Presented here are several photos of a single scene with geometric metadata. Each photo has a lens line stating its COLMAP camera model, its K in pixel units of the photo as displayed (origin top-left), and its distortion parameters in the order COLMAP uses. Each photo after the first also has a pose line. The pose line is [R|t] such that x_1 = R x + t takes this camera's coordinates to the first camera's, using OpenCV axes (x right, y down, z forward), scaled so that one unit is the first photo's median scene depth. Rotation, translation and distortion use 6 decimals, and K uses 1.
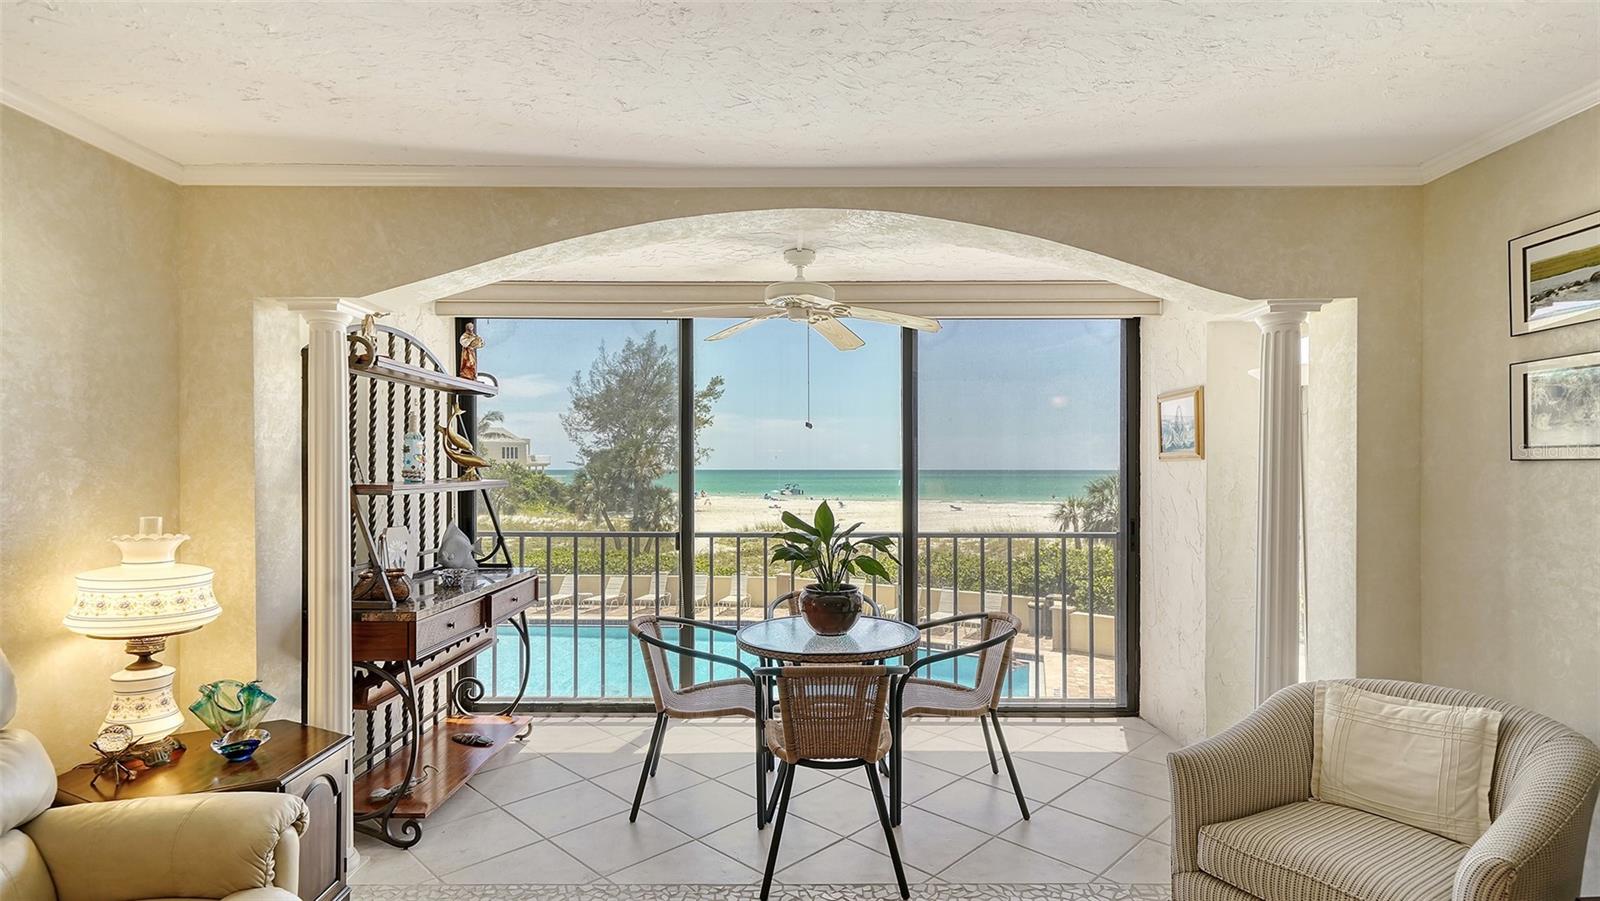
lens RADIAL K [[787.6, 0, 792.4], [0, 787.6, 458.2], [0, 0, 1]] dist [0.014108, 0.000384]
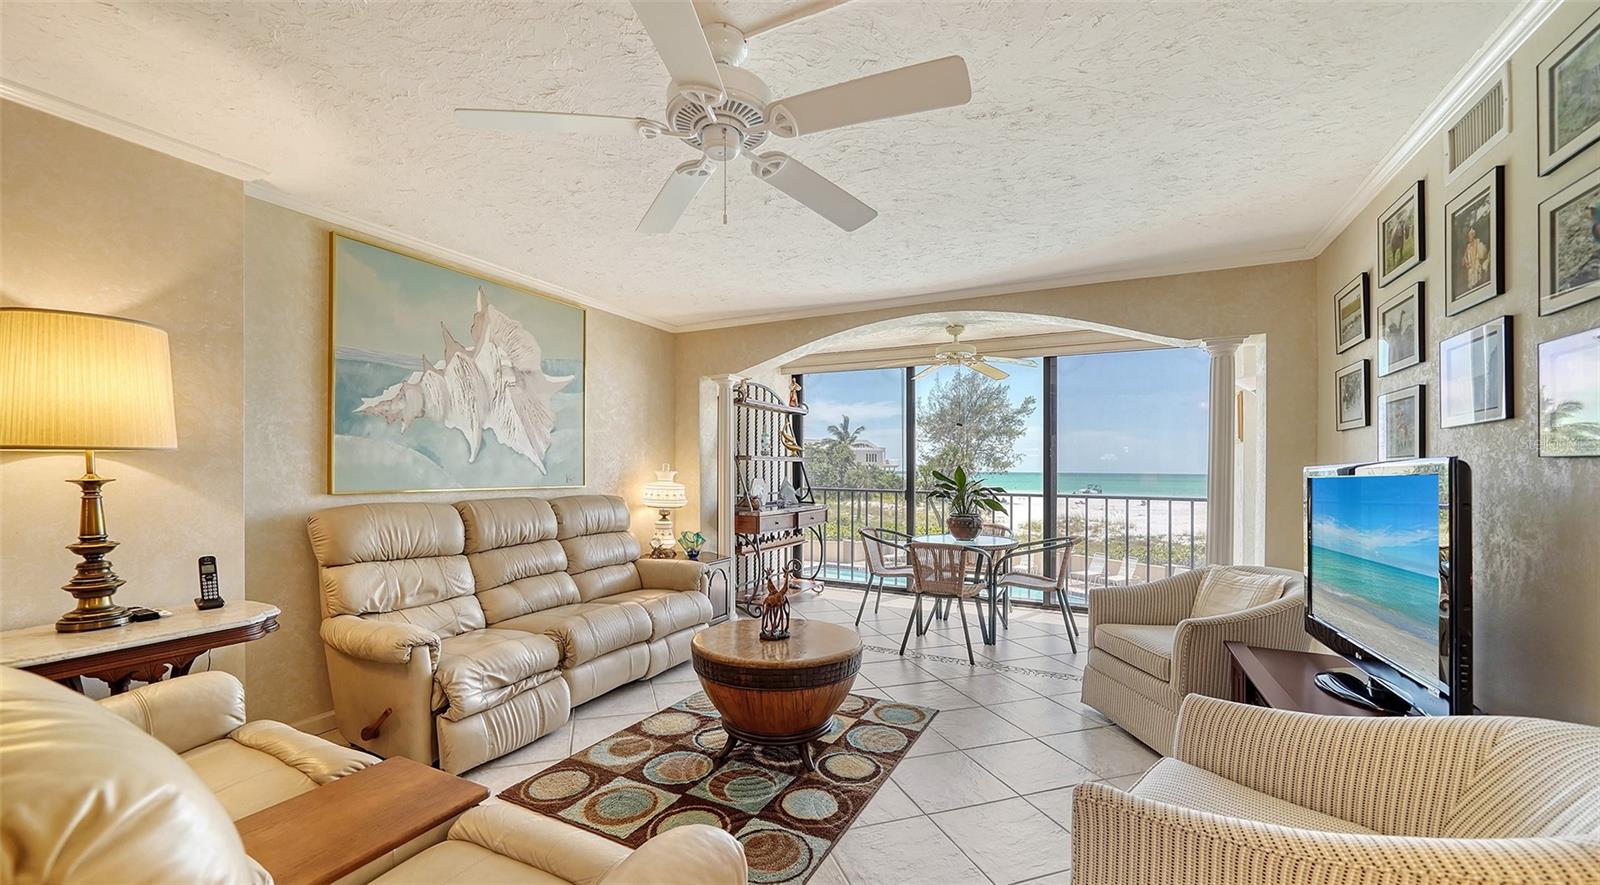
lens RADIAL K [[601.8, 0, 795.5], [0, 601.8, 463.1], [0, 0, 1]] dist [-0.000196, -0.000040]
pose [[0.888843, 0.003470, -0.458199, 0.337785], [-0.003377, 0.999994, 0.001021, 0.047338], [0.458200, 0.000640, 0.888849, -0.398420]]
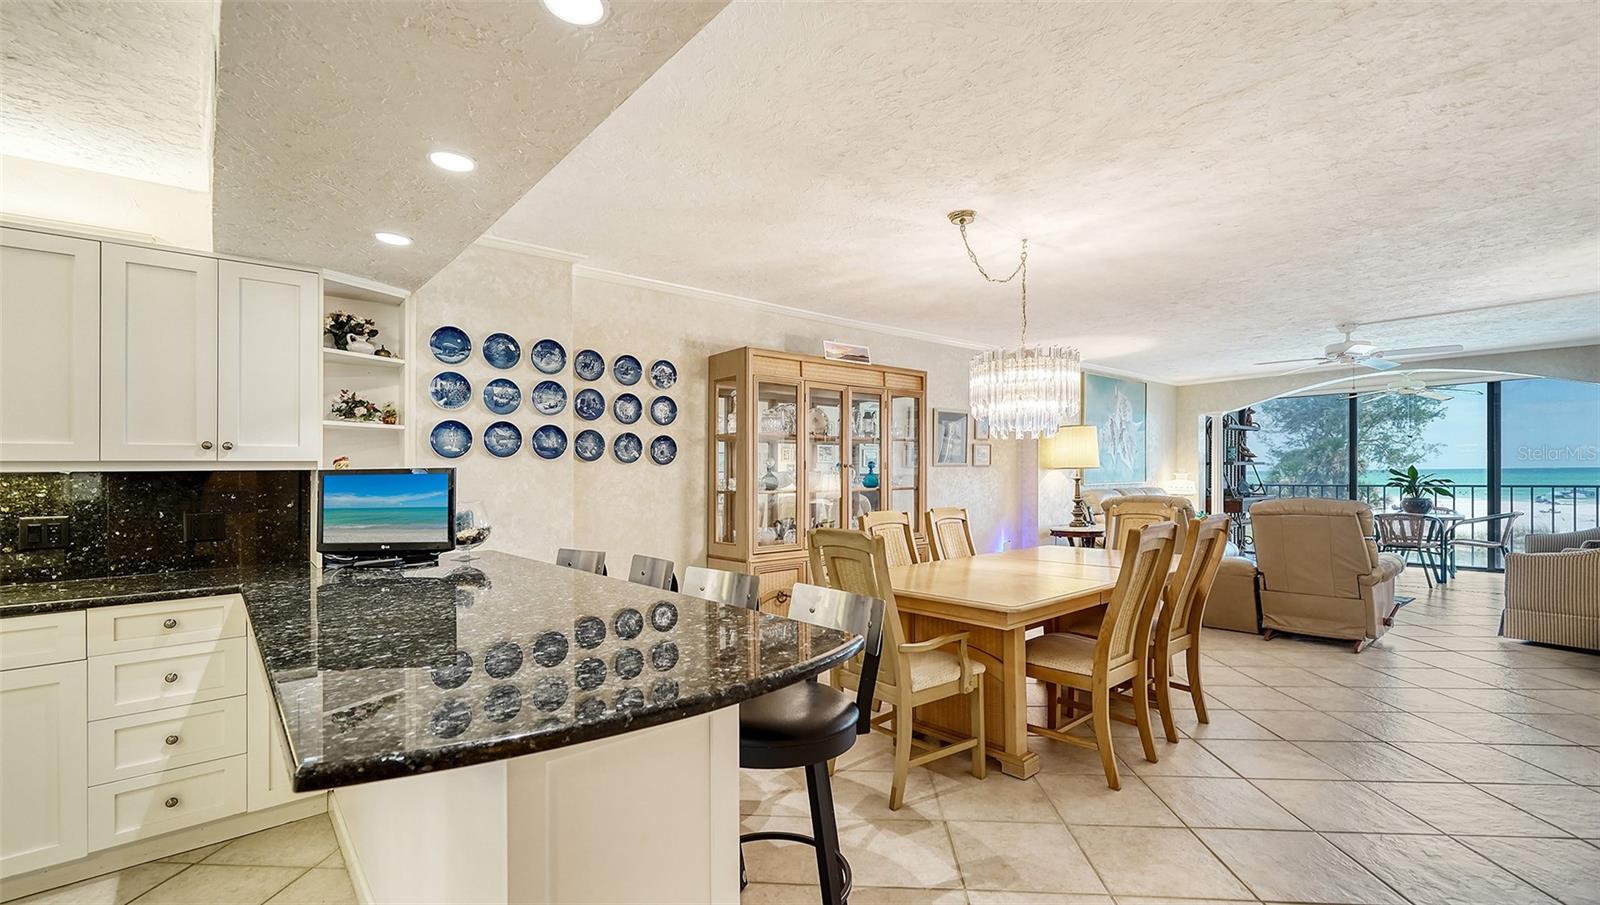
lens RADIAL K [[683.4, 0, 801.0], [0, 683.4, 485.6], [0, 0, 1]] dist [0.018615, 0.000139]
pose [[0.655098, 0.002392, -0.755540, 0.459376], [0.022405, 0.999494, 0.022590, 0.024466], [0.755212, -0.031726, 0.654712, -2.107397]]
